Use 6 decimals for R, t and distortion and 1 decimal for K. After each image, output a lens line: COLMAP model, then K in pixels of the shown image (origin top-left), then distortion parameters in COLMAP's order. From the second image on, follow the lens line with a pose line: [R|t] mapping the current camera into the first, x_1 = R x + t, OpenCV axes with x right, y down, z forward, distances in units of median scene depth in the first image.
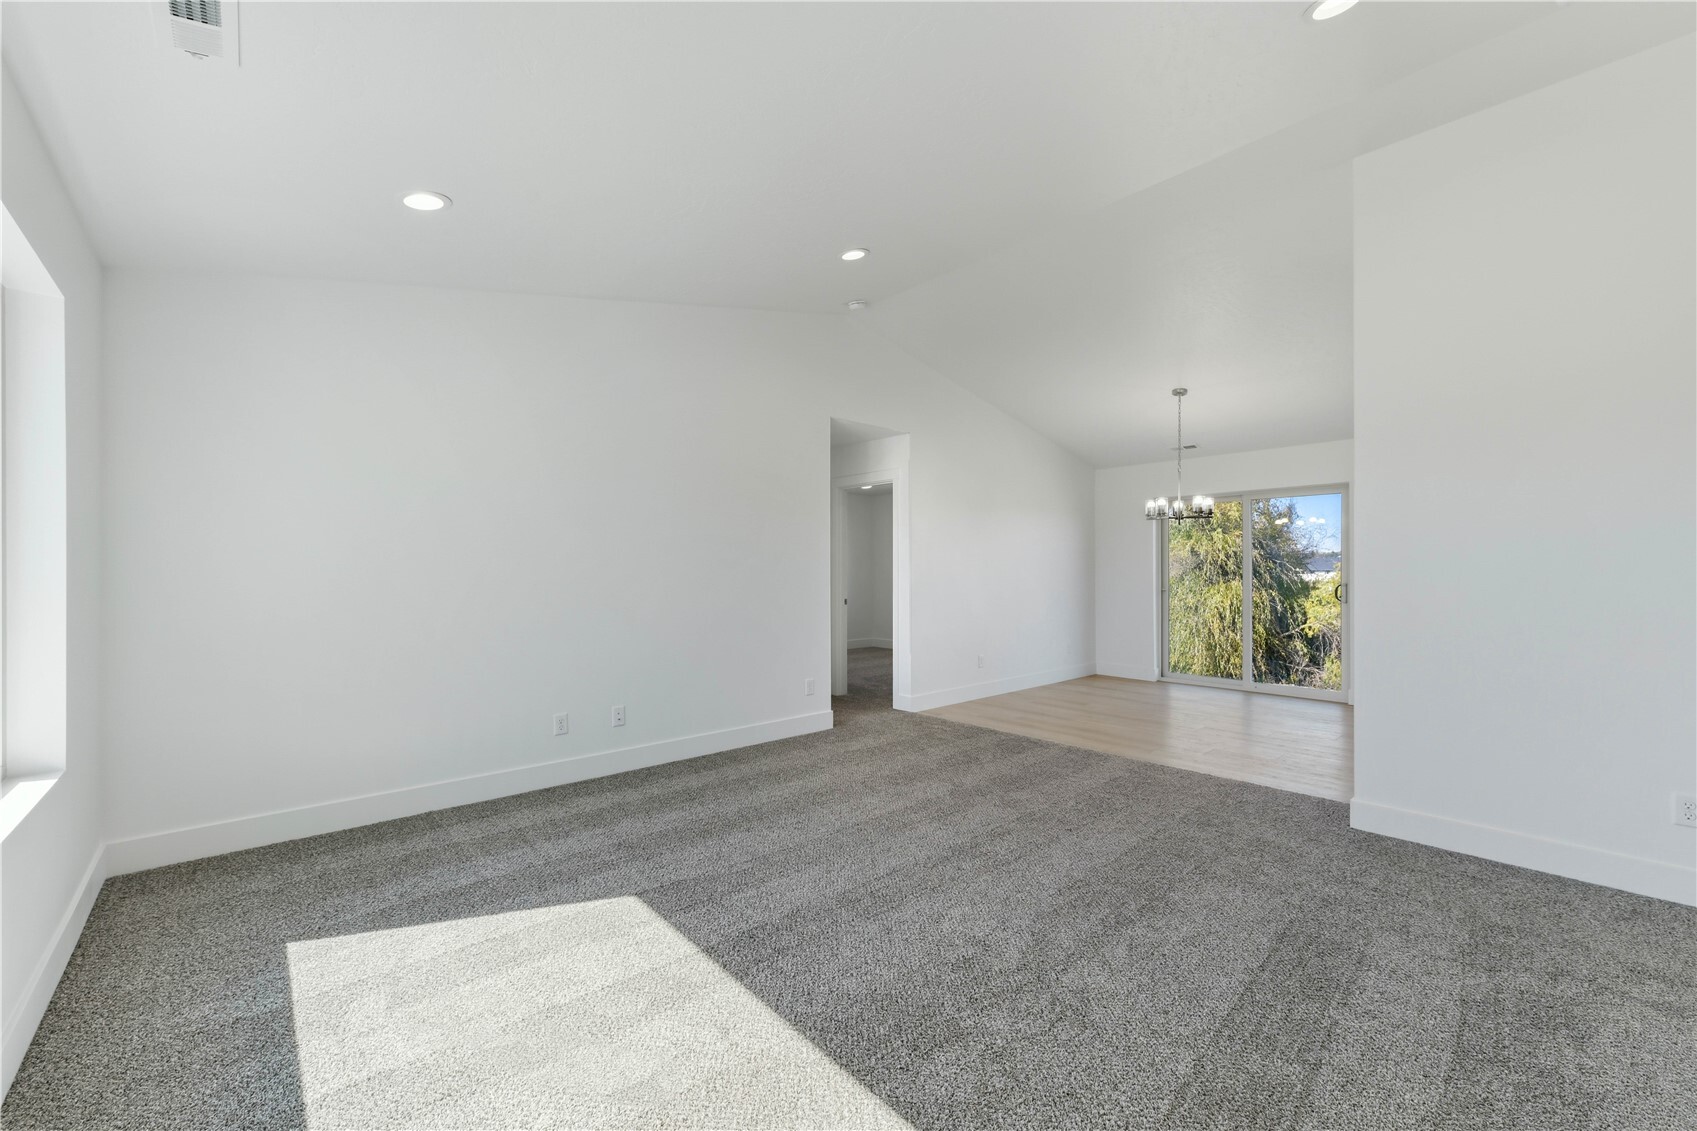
lens RADIAL K [[688.6, 0, 859.9], [0, 688.6, 566.7], [0, 0, 1]] dist [0.009100, -0.000016]
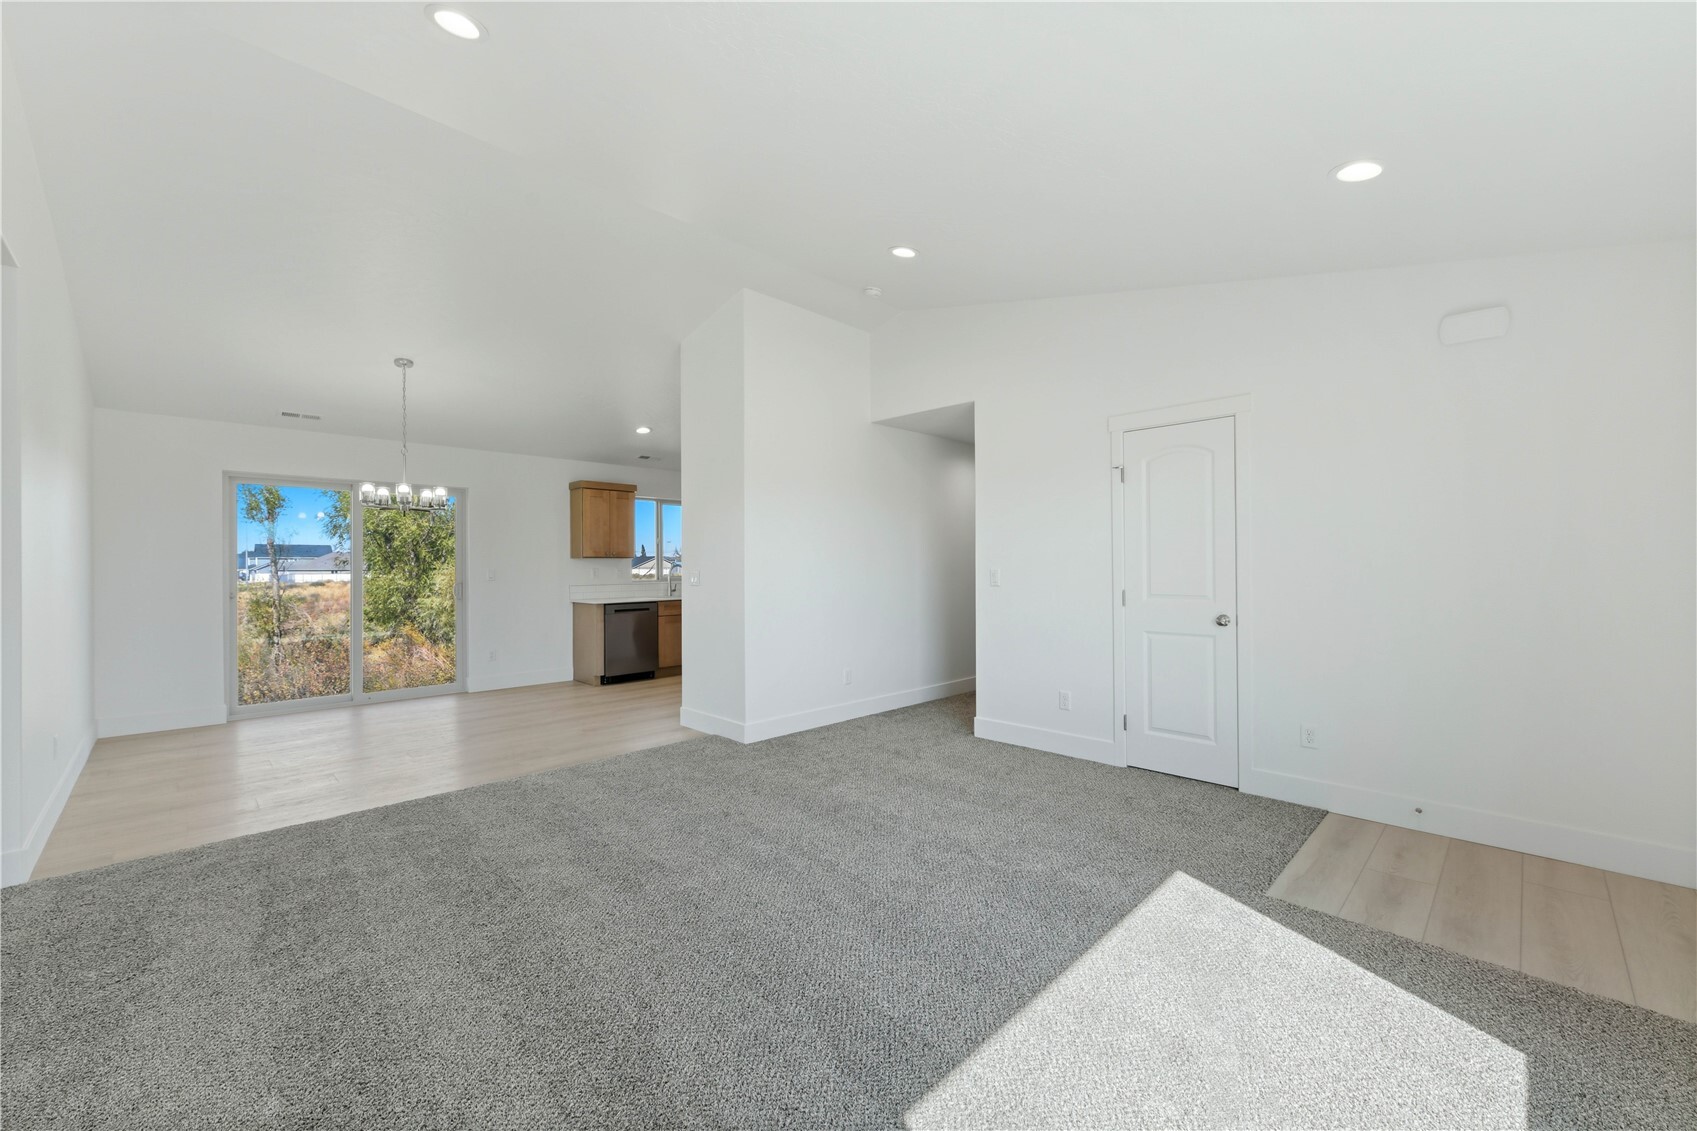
lens RADIAL K [[677.1, 0, 851.8], [0, 677.1, 561.8], [0, 0, 1]] dist [0.002255, -0.000194]
pose [[-0.058309, 0.009607, 0.998252, -0.469835], [0.002803, 0.999951, -0.009460, 0.006571], [-0.998295, 0.002246, -0.058333, 0.561520]]
